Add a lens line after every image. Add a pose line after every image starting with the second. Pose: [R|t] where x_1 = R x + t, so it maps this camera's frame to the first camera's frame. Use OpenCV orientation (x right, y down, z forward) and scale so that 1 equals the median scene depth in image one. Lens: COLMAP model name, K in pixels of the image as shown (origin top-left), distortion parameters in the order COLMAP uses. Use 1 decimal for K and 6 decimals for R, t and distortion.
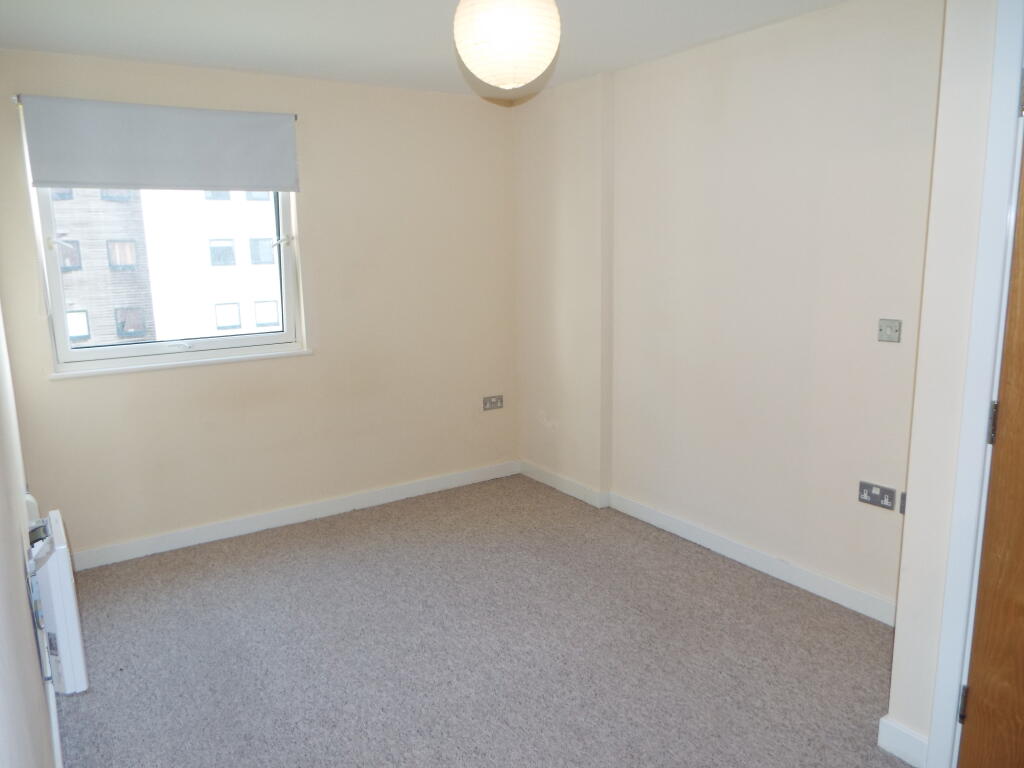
lens RADIAL K [[757.9, 0, 518.6], [0, 757.9, 382.6], [0, 0, 1]] dist [-0.015688, 0.011262]
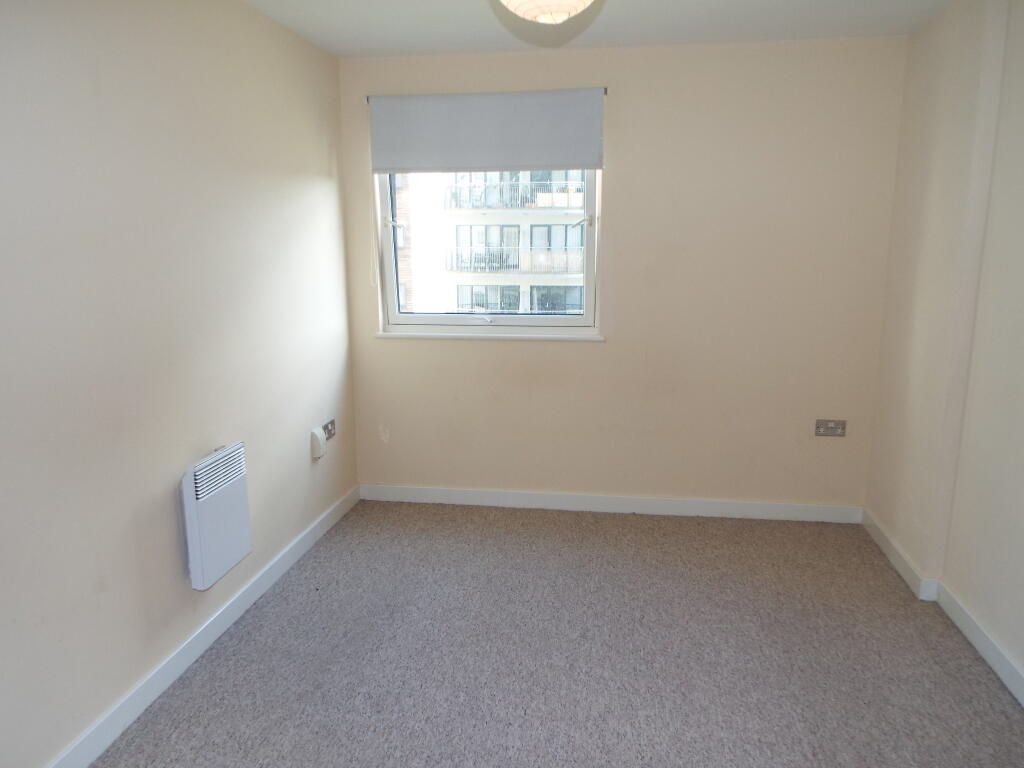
lens RADIAL K [[757.9, 0, 513.8], [0, 757.9, 385.1], [0, 0, 1]] dist [-0.015688, 0.011262]
pose [[0.733095, 0.147095, -0.664029, 0.292653], [-0.131716, 0.988554, 0.073568, -0.039204], [0.667250, 0.033530, 0.744079, 0.224226]]
